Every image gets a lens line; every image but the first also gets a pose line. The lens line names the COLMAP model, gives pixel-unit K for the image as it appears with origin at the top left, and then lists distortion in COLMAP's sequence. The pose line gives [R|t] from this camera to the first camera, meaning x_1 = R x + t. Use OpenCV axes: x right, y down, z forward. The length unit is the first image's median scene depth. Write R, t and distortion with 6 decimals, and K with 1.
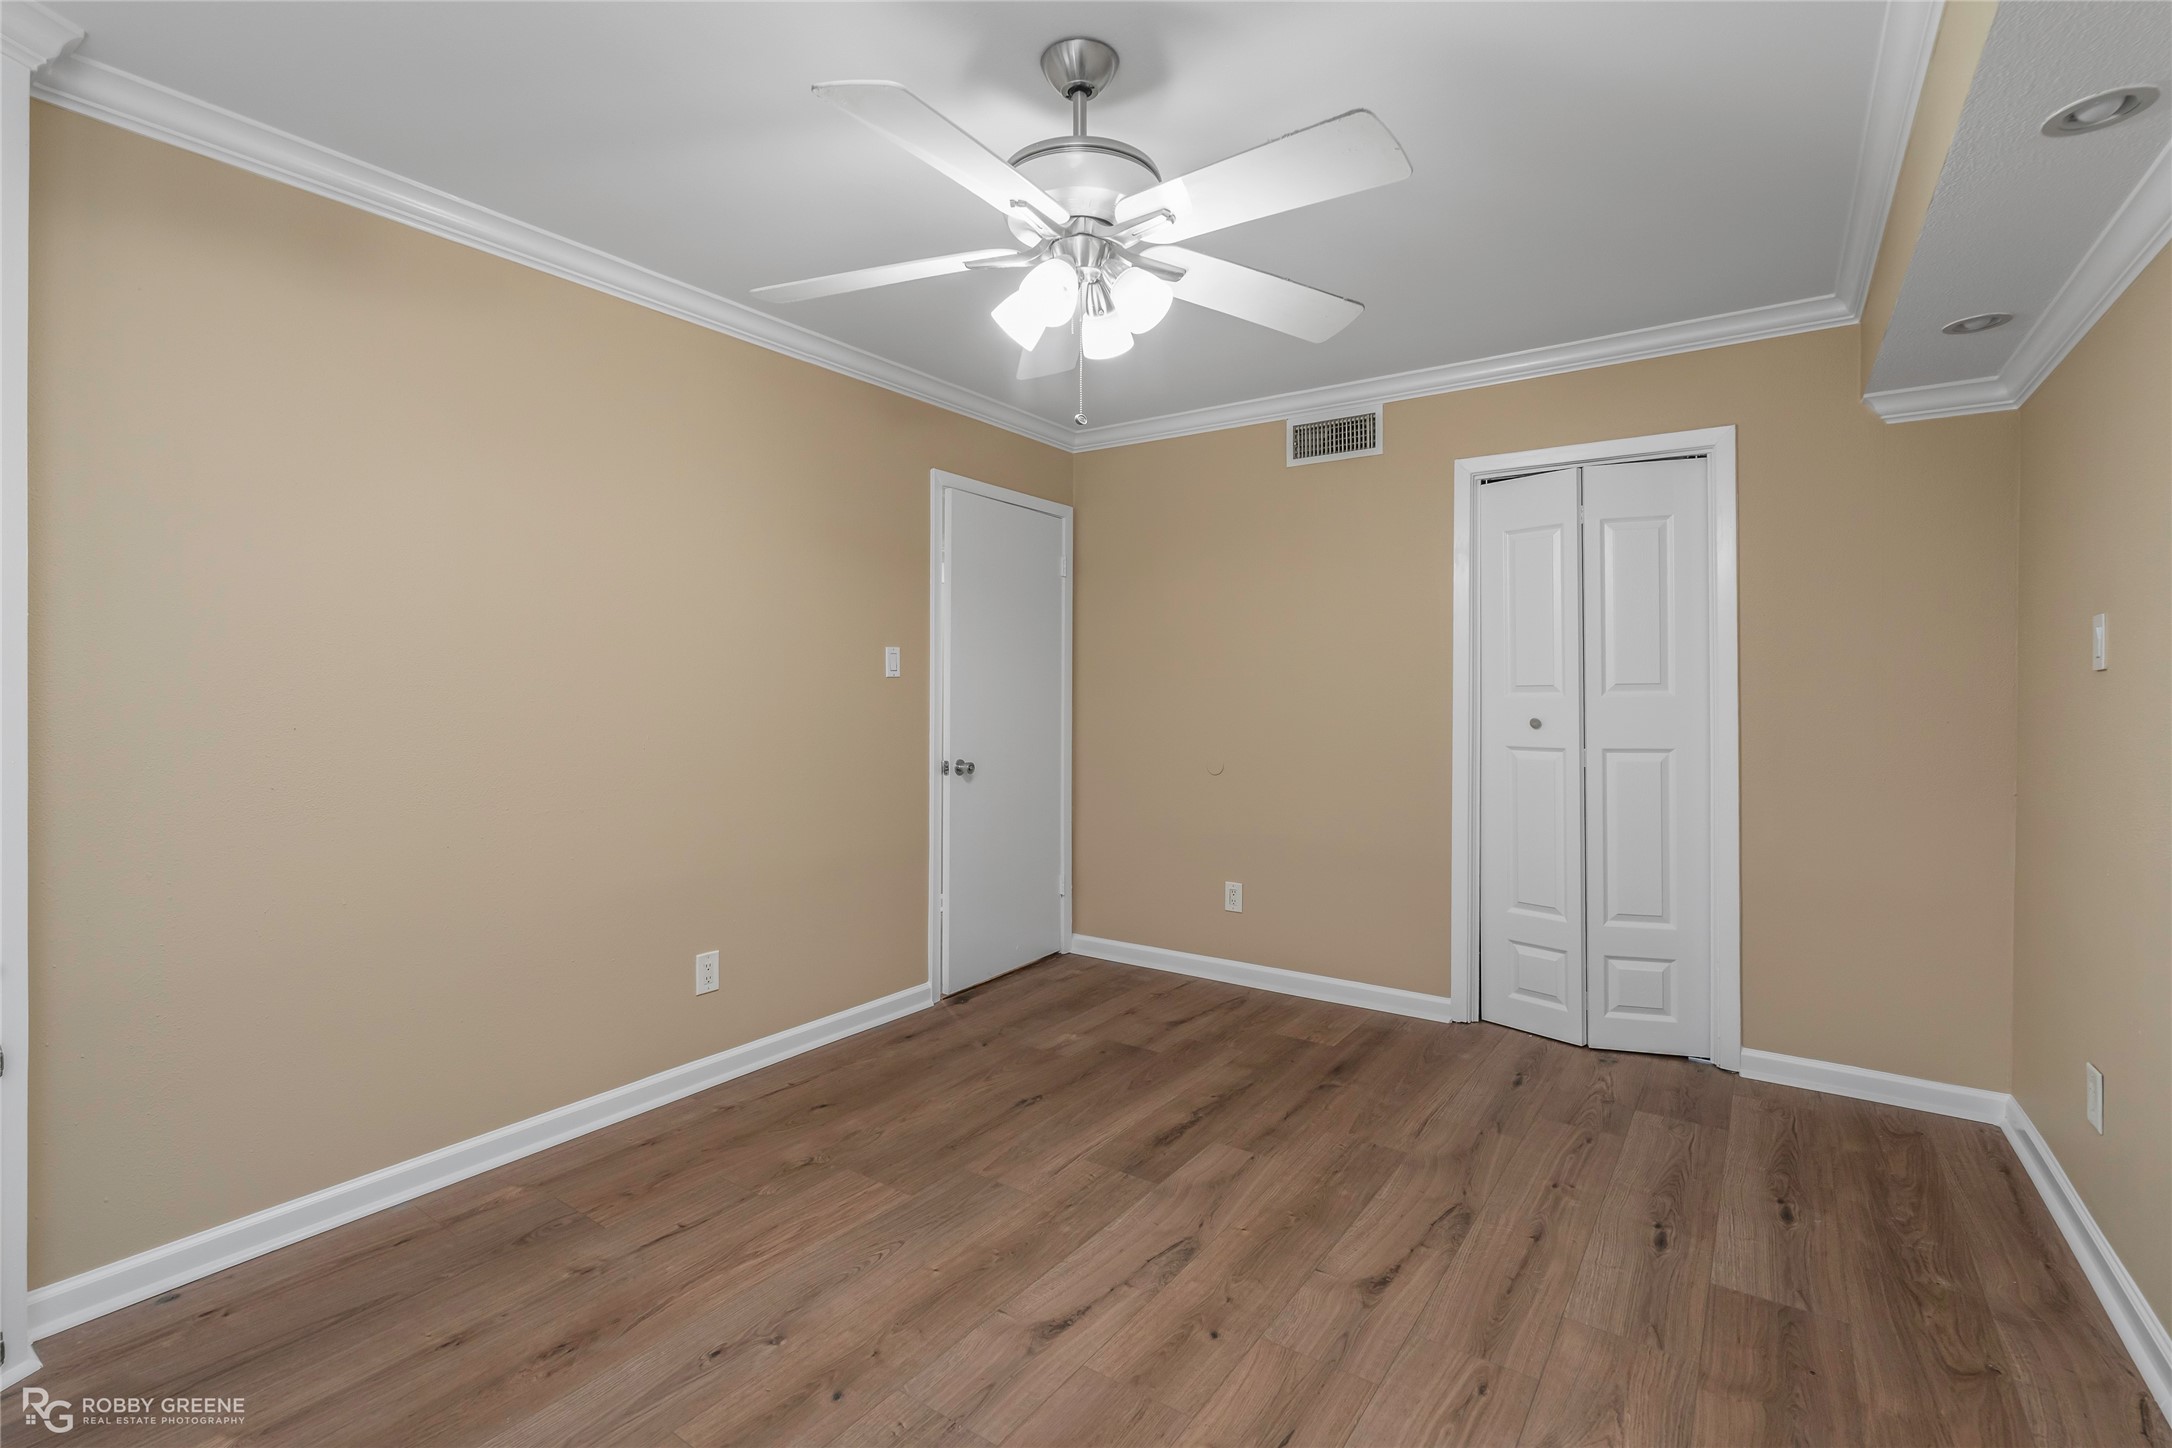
lens RADIAL K [[993.0, 0, 1083.3], [0, 993.0, 693.3], [0, 0, 1]] dist [-0.006716, 0.001509]
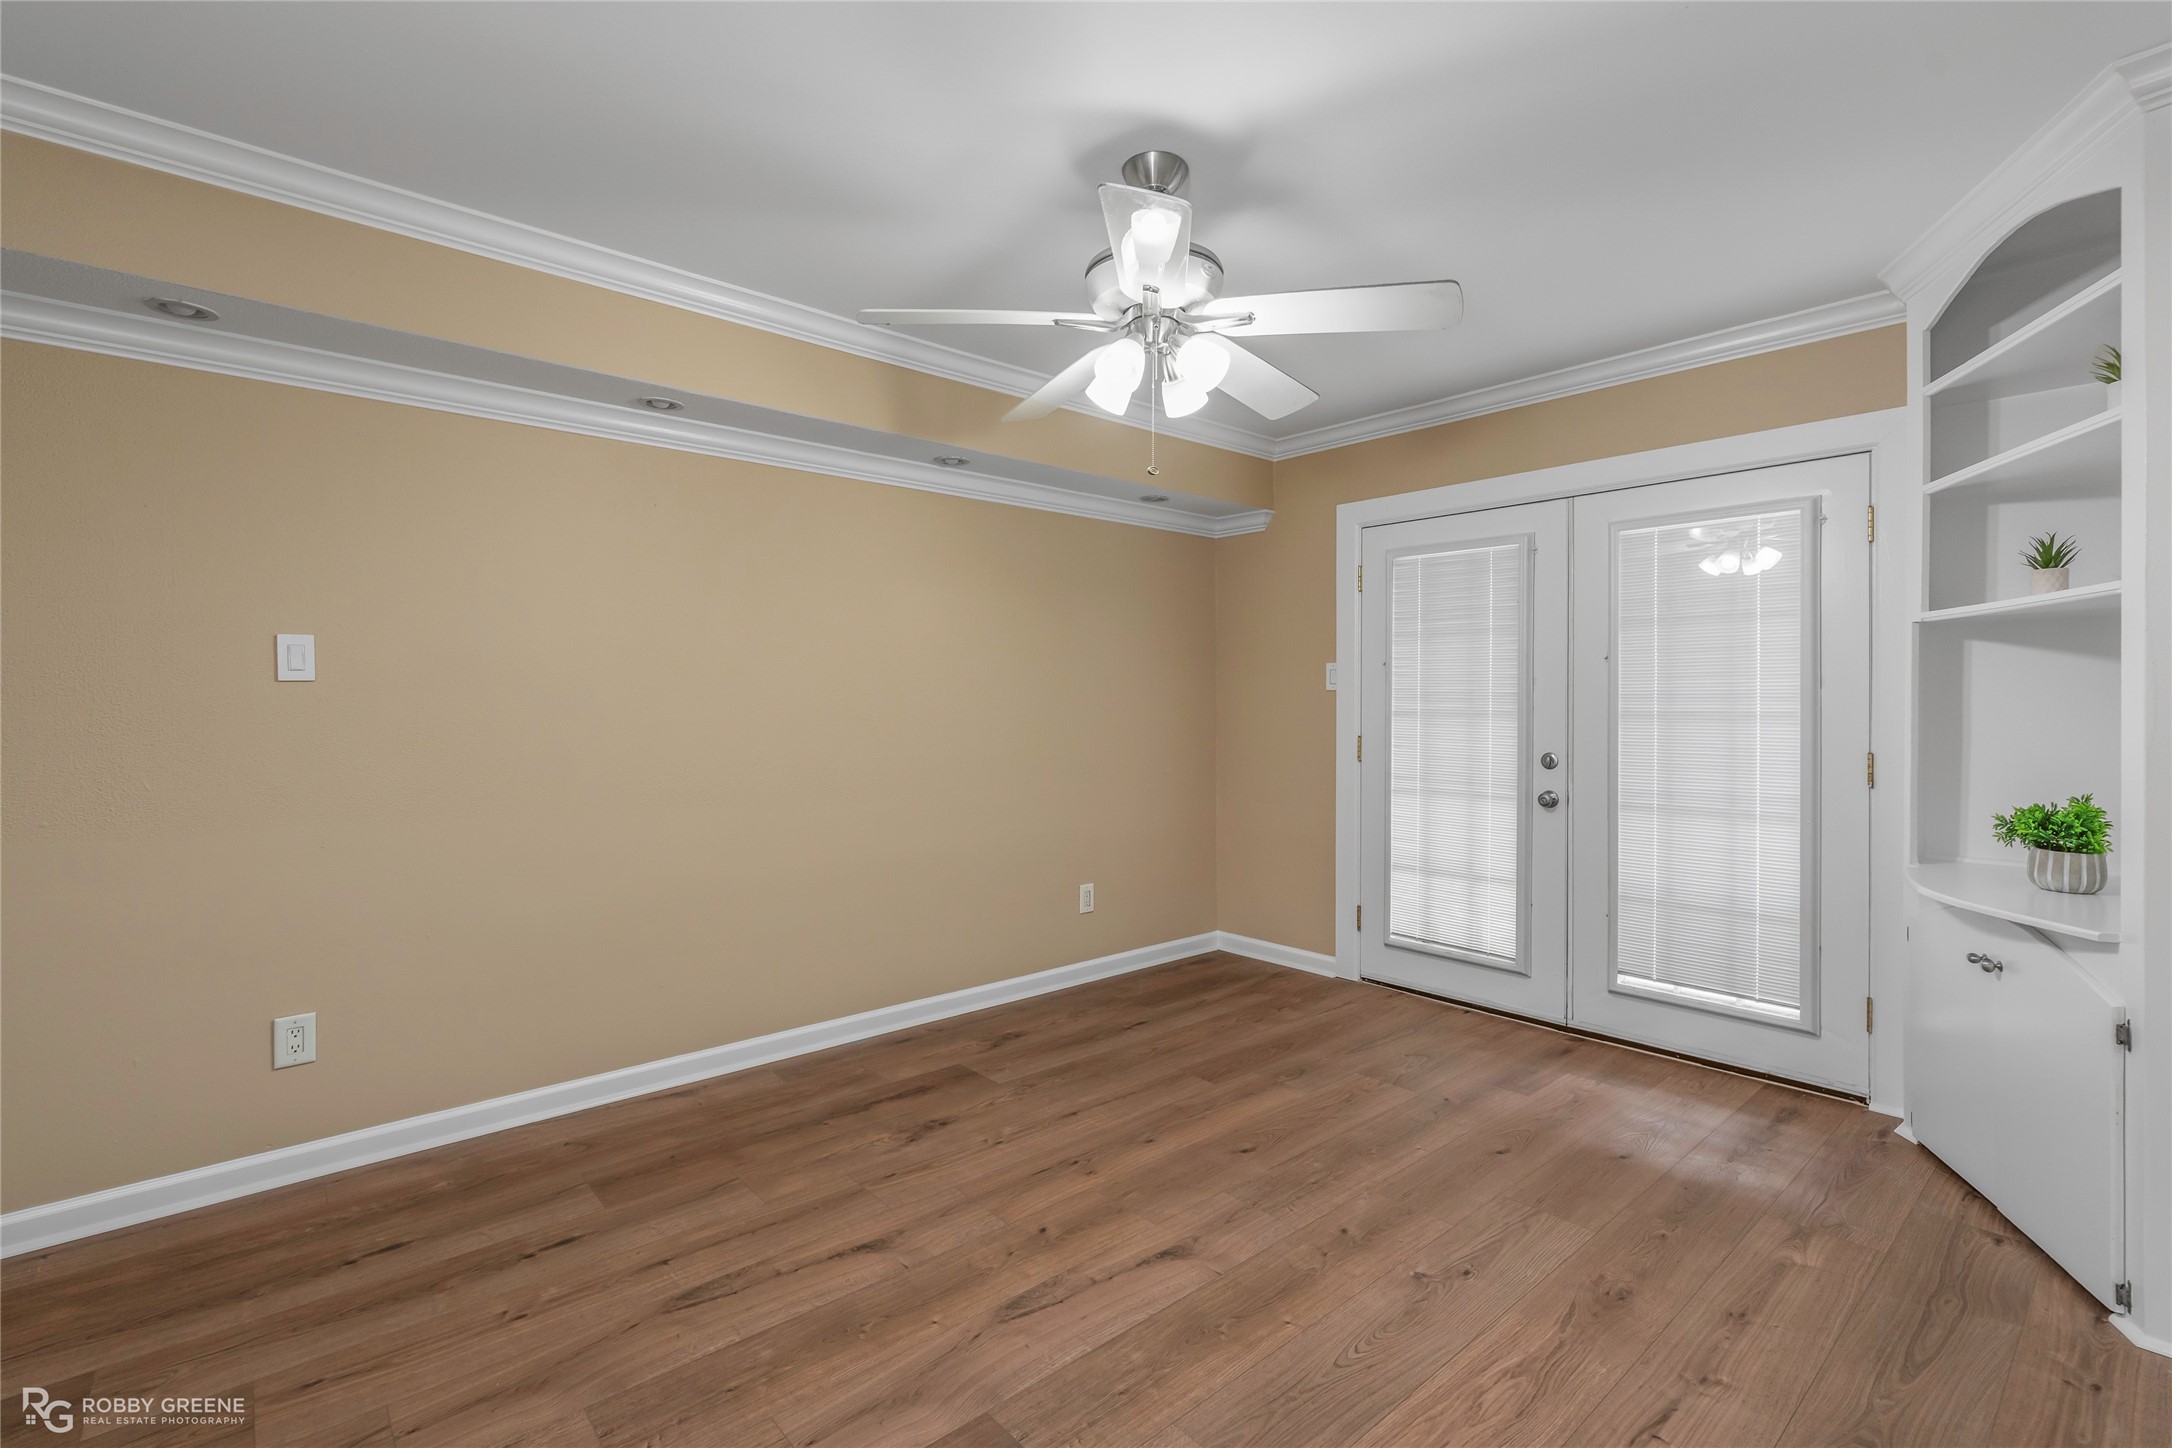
lens RADIAL K [[993.0, 0, 1083.3], [0, 993.0, 693.3], [0, 0, 1]] dist [-0.006716, 0.001509]
pose [[-0.973019, -0.000849, 0.230722, -0.177629], [-0.001471, 0.999996, -0.002522, -0.006725], [-0.230719, -0.002793, -0.973017, 1.971566]]
